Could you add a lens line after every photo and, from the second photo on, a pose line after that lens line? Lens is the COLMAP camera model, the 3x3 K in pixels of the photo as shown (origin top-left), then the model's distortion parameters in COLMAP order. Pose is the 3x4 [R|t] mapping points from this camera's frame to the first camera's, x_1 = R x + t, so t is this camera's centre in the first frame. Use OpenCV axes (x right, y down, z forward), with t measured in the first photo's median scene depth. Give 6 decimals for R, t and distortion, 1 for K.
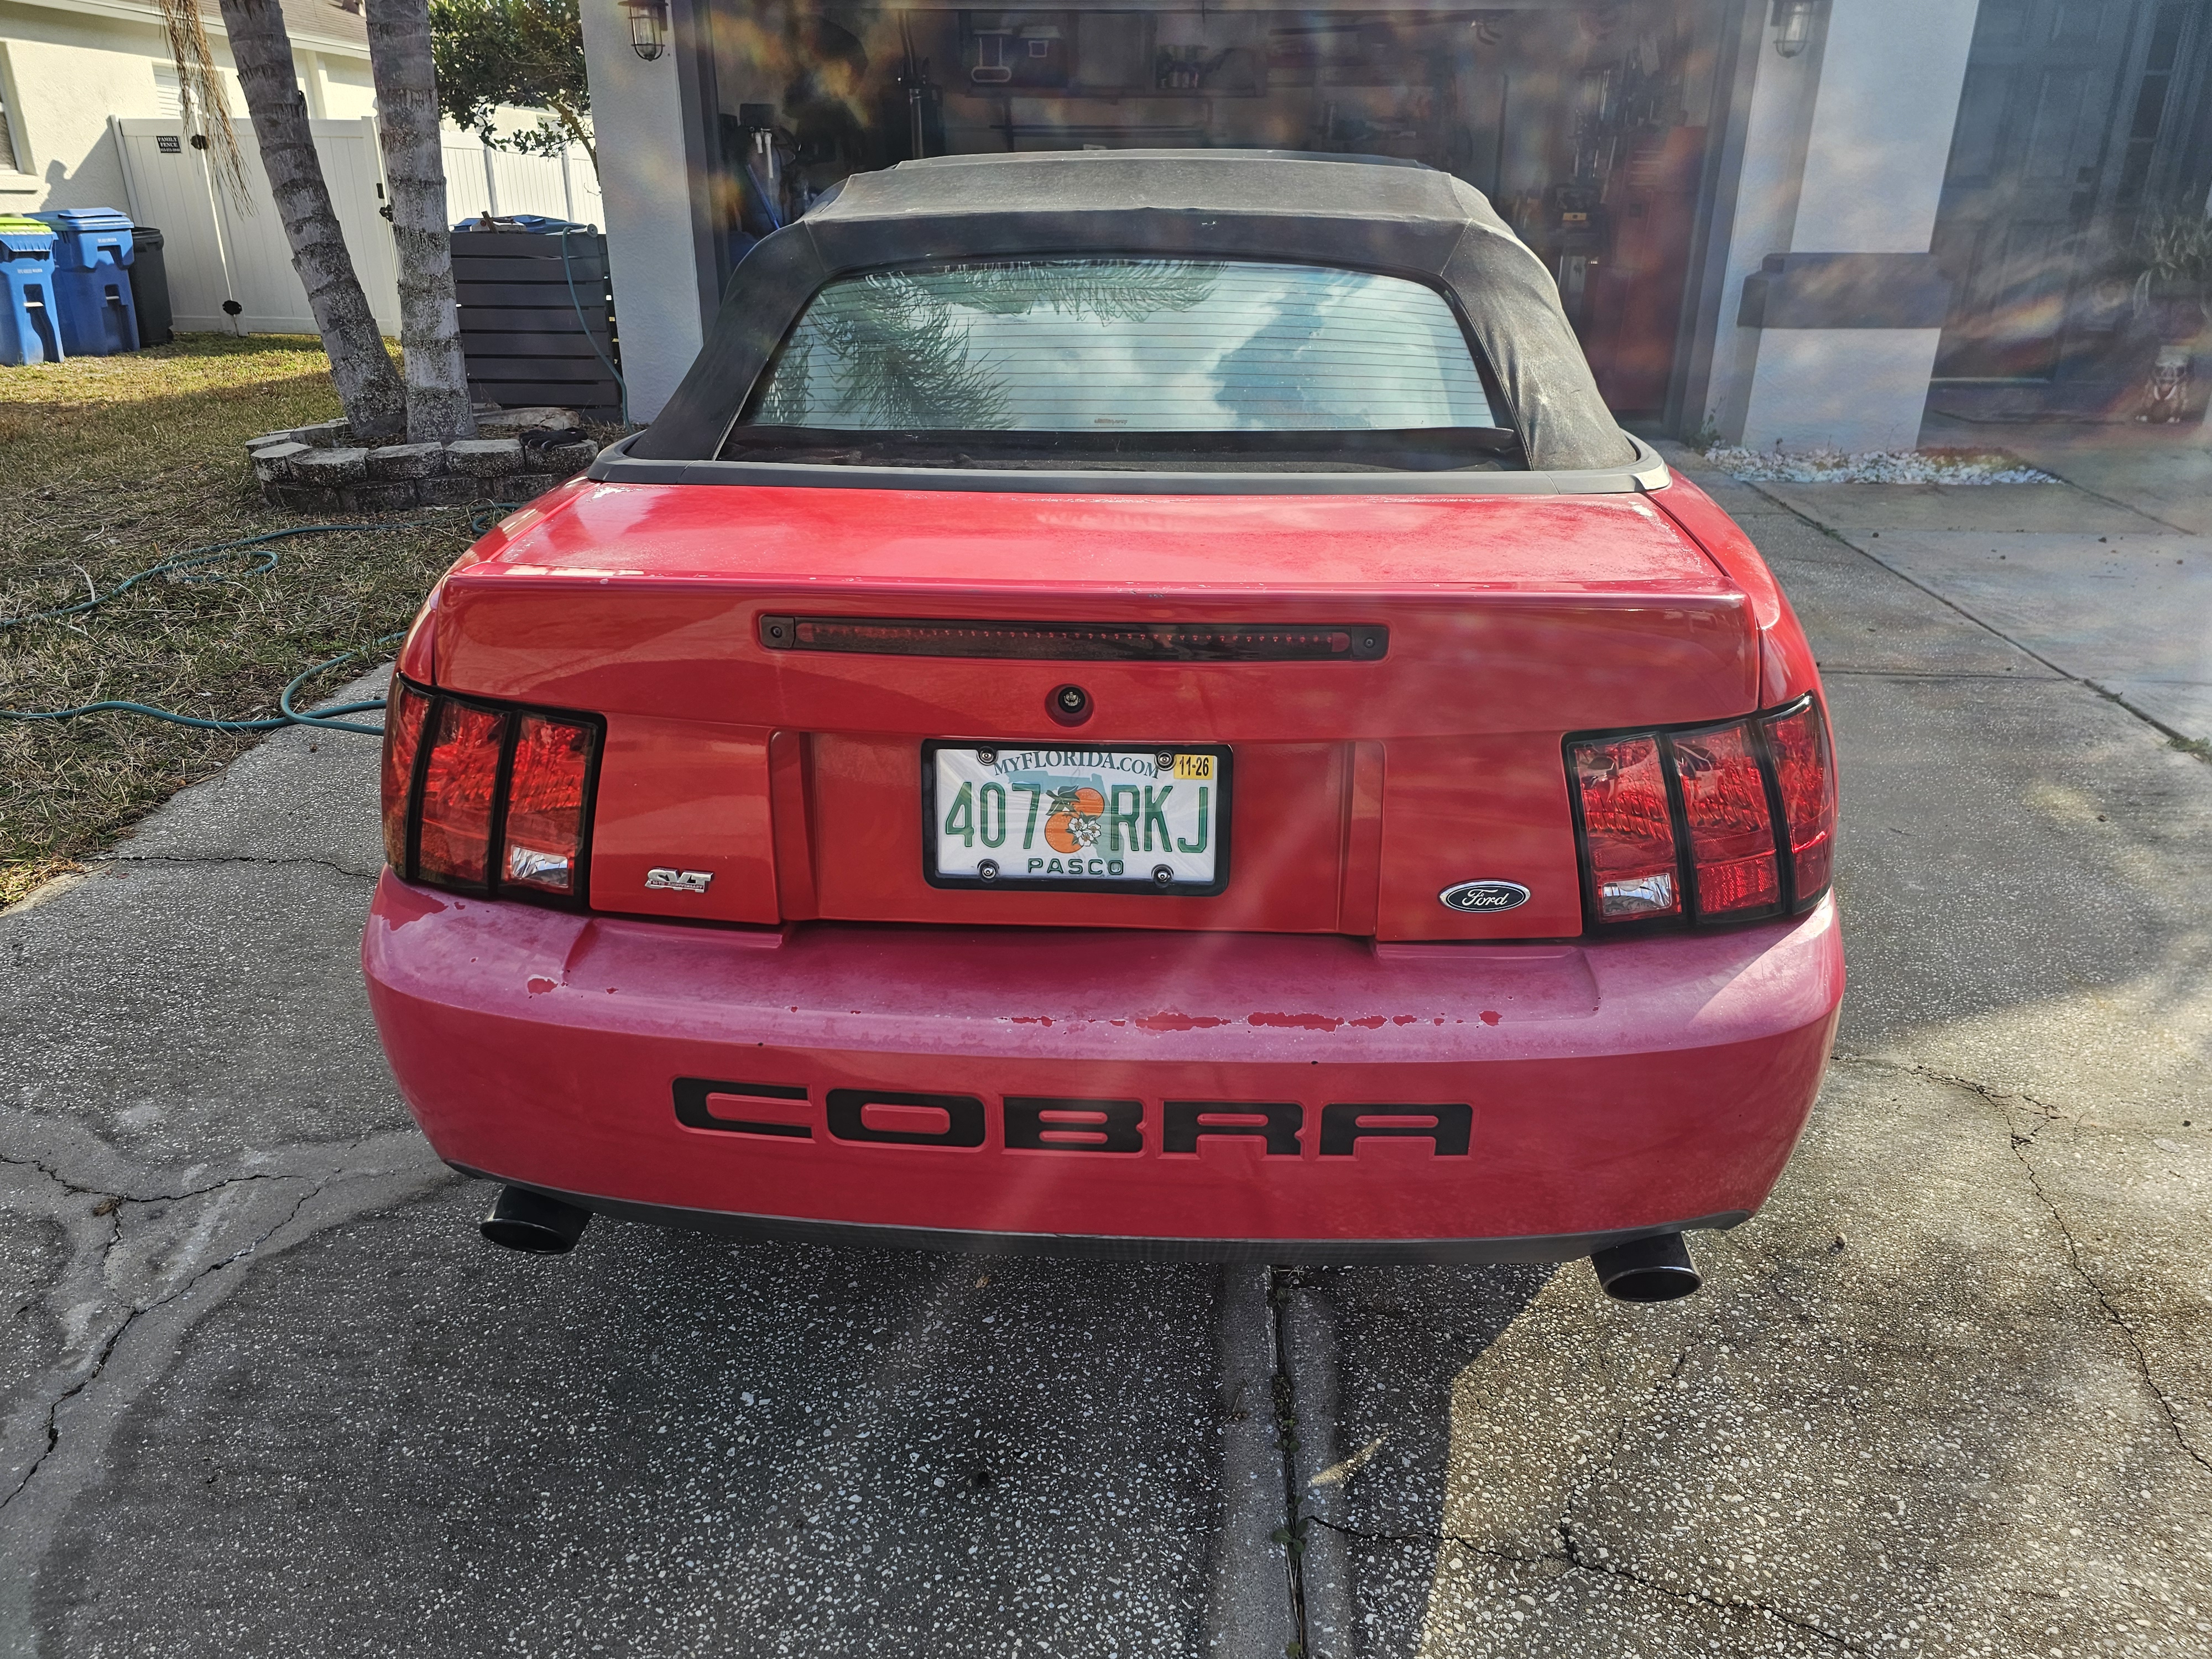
lens RADIAL K [[1491.3, 0, 1106.0], [0, 1491.3, 829.5], [0, 0, 1]] dist [0.060930, -0.055493]
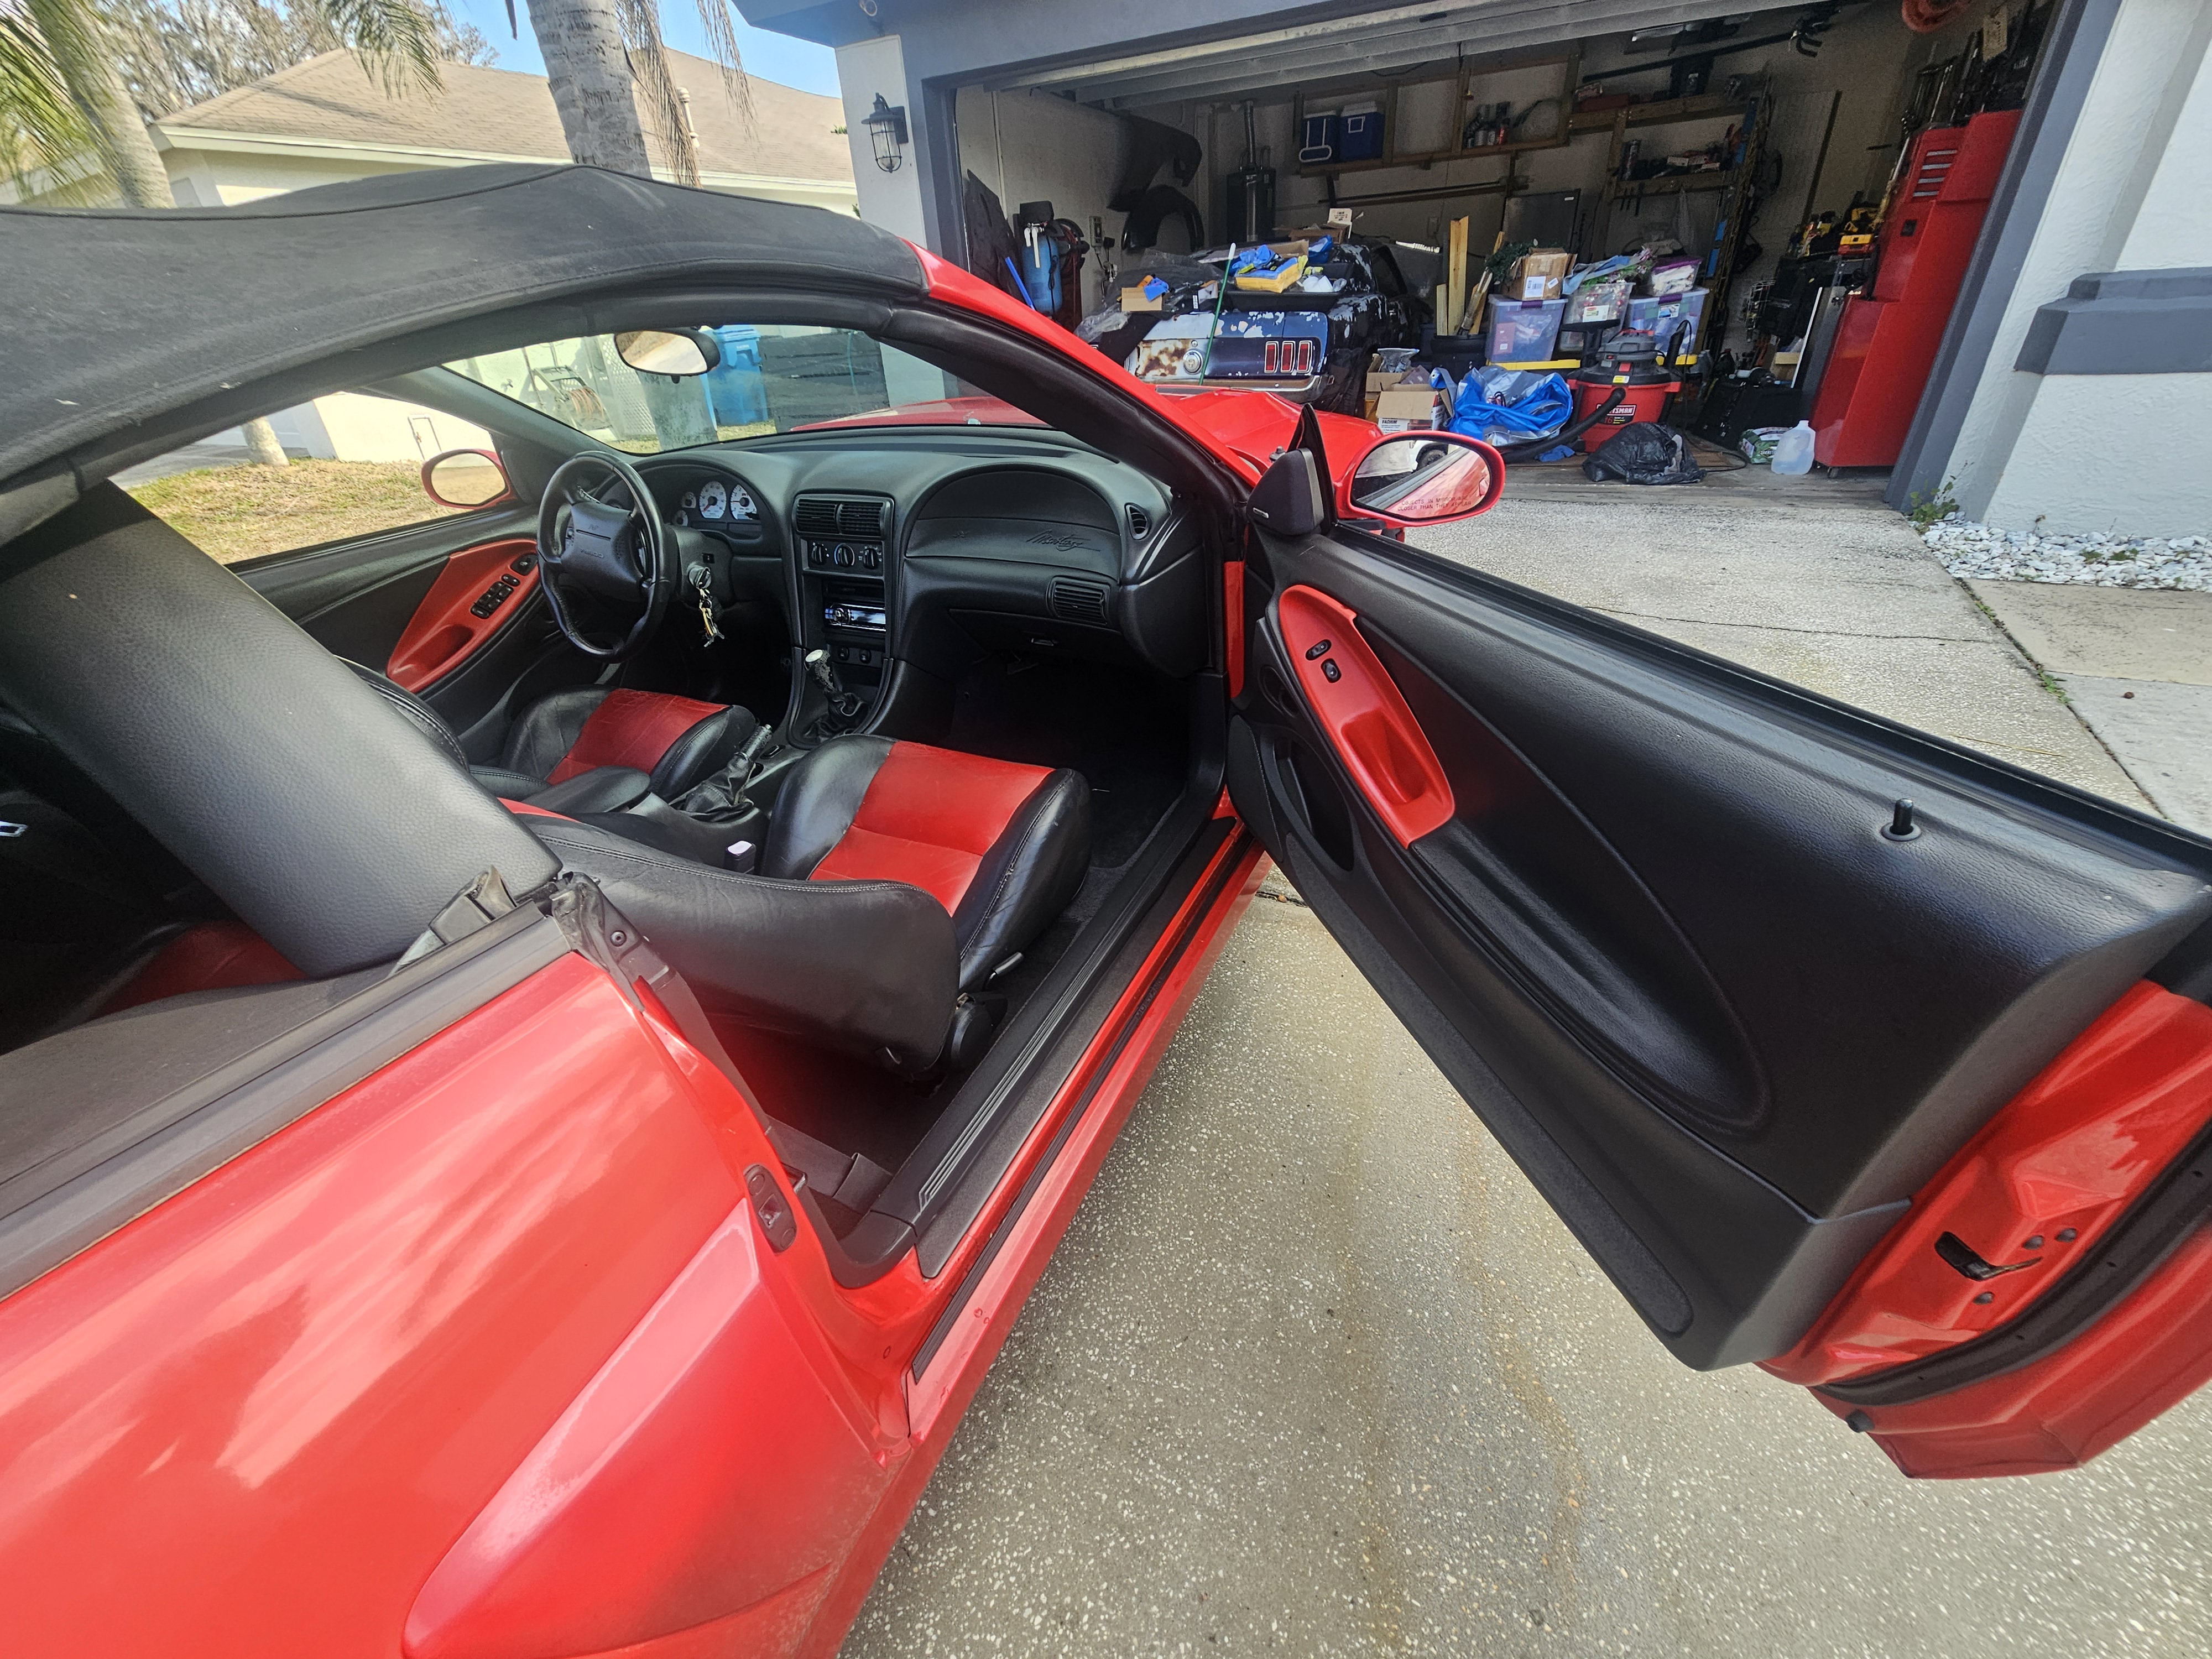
lens RADIAL K [[896.5, 0, 1106.9], [0, 896.5, 854.2], [0, 0, 1]] dist [0.000280, 0.000229]
pose [[0.920921, 0.149854, -0.359789, 0.897137], [-0.083525, 0.977564, 0.193368, -0.649859], [0.380694, -0.148026, 0.912776, 1.644485]]
